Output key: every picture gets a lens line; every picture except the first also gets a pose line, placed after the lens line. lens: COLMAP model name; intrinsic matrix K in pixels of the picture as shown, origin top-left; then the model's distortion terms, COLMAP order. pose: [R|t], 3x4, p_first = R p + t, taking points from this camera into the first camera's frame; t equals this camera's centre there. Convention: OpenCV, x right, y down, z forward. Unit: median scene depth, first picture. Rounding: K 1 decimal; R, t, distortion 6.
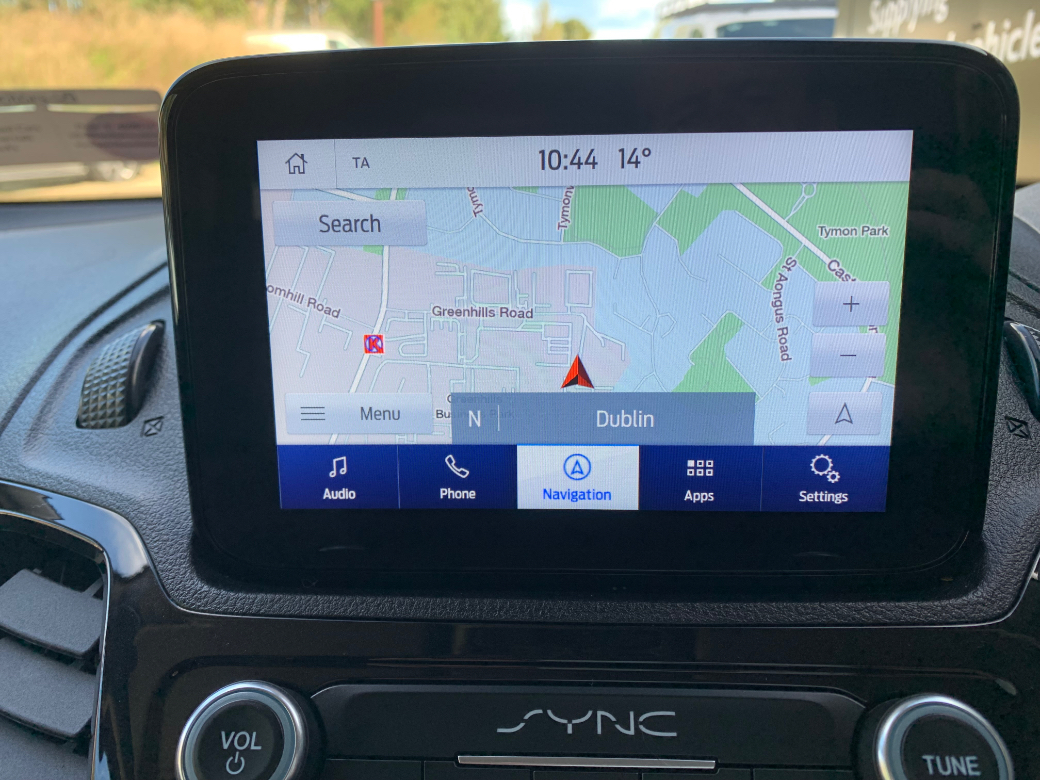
lens RADIAL K [[780.8, 0, 520.0], [0, 780.8, 390.0], [0, 0, 1]] dist [-0.010218, -0.001137]
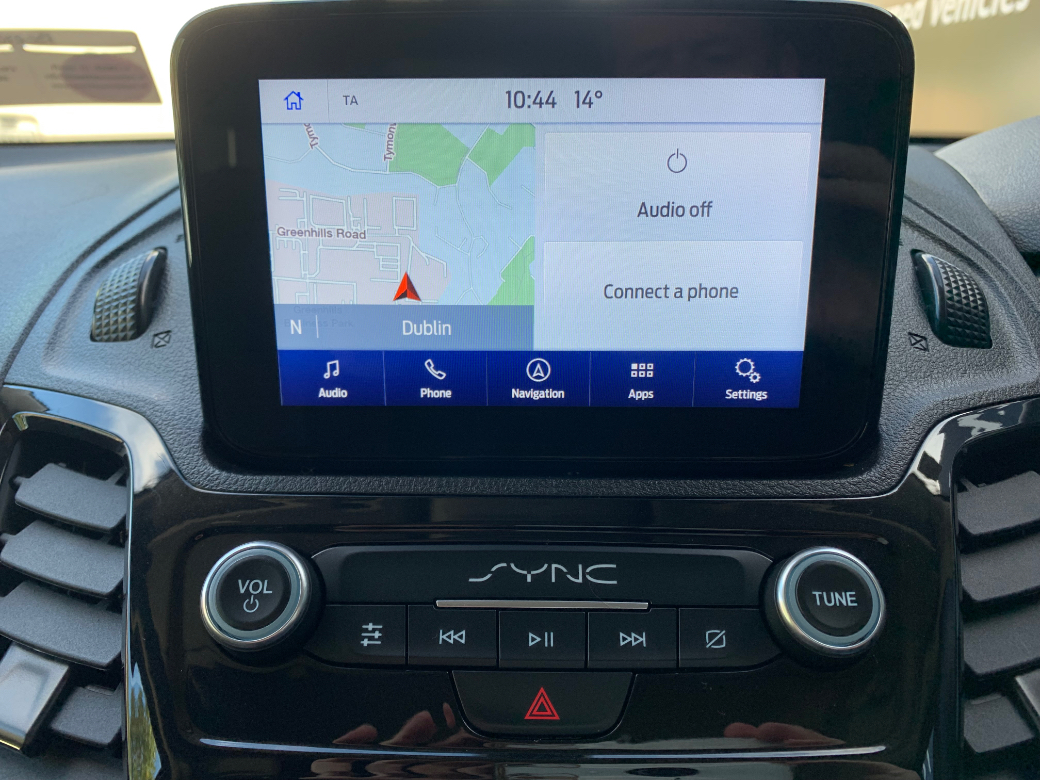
lens RADIAL K [[785.9, 0, 520.0], [0, 785.9, 390.0], [0, 0, 1]] dist [0.001511, -0.012499]
pose [[0.999499, 0.004191, 0.031366, 0.009154], [-0.005840, 0.998596, 0.052654, 0.068844], [-0.031101, -0.052811, 0.998120, -0.175768]]
